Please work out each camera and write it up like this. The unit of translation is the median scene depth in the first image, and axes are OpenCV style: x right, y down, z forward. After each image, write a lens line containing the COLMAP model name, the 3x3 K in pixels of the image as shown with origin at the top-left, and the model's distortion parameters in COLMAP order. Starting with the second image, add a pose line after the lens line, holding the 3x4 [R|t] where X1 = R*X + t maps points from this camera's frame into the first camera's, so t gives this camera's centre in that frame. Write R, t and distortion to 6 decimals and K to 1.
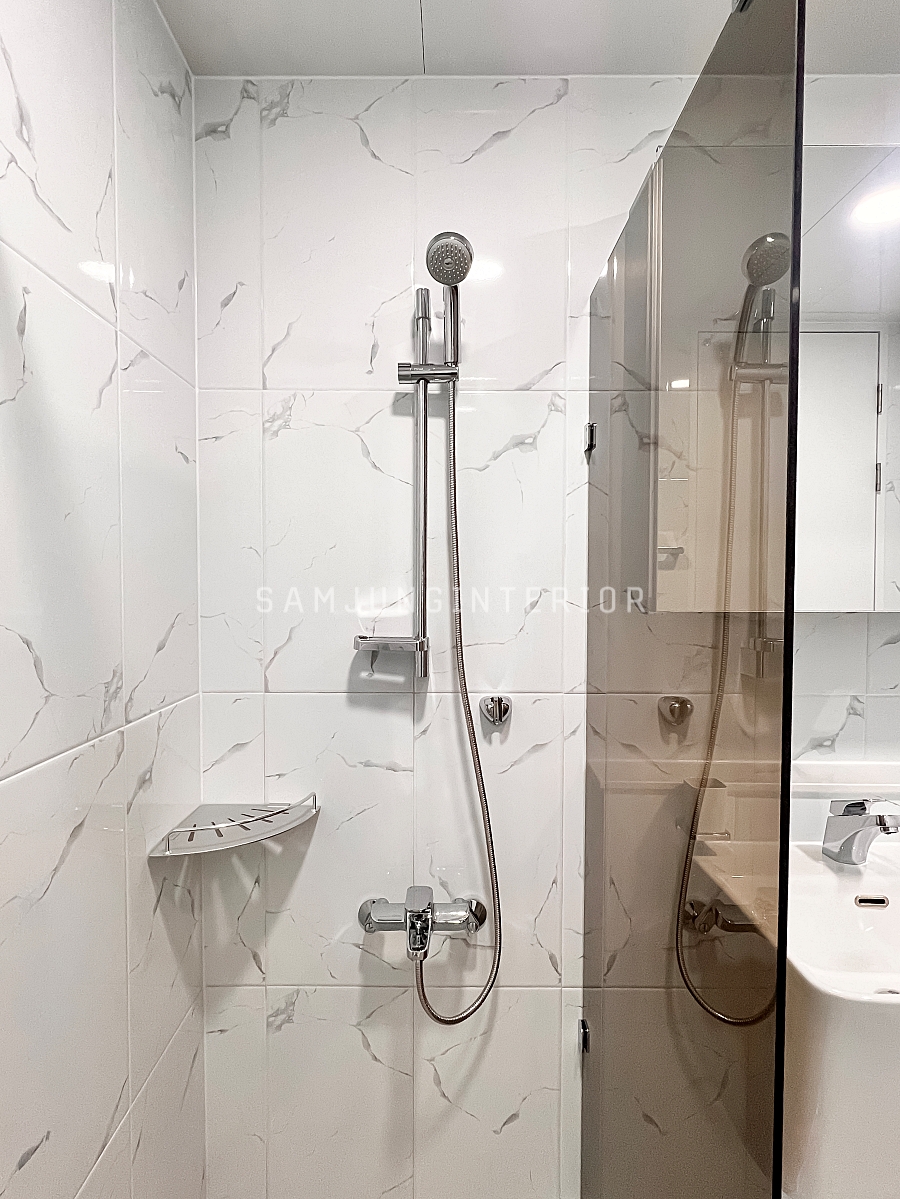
lens RADIAL K [[637.0, 0, 416.6], [0, 637.0, 592.6], [0, 0, 1]] dist [-0.001266, -0.000495]
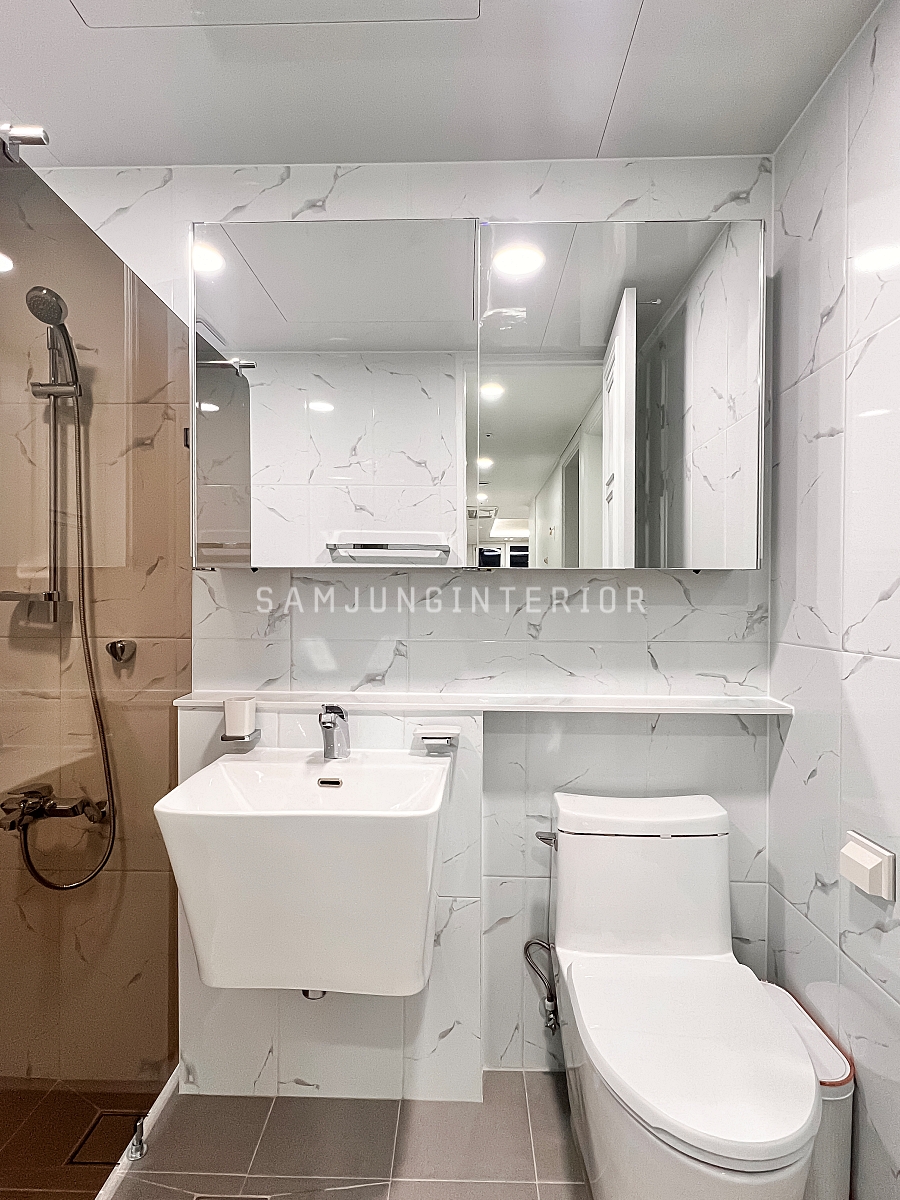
lens RADIAL K [[637.6, 0, 445.9], [0, 637.6, 597.1], [0, 0, 1]] dist [-0.001266, -0.000495]
pose [[0.999855, 0.002437, -0.016851, 0.802400], [-0.002874, 0.999658, -0.025990, 0.108365], [0.016781, 0.026034, 0.999520, -0.275257]]
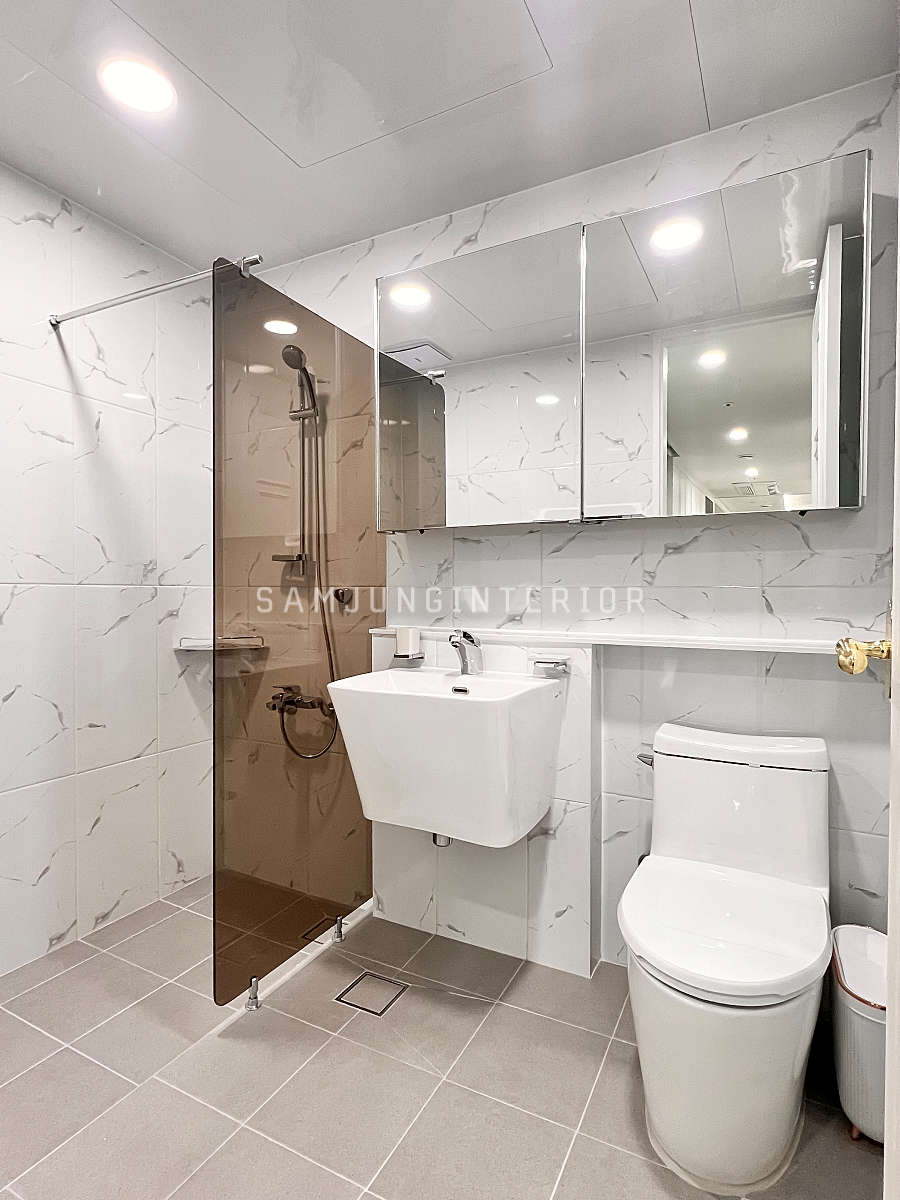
lens RADIAL K [[637.6, 0, 443.4], [0, 637.6, 597.1], [0, 0, 1]] dist [-0.001266, -0.000495]
pose [[0.886972, 0.004860, -0.461798, 1.202174], [-0.013992, 0.999768, -0.016351, 0.214076], [0.461612, 0.020964, 0.886834, -0.455589]]
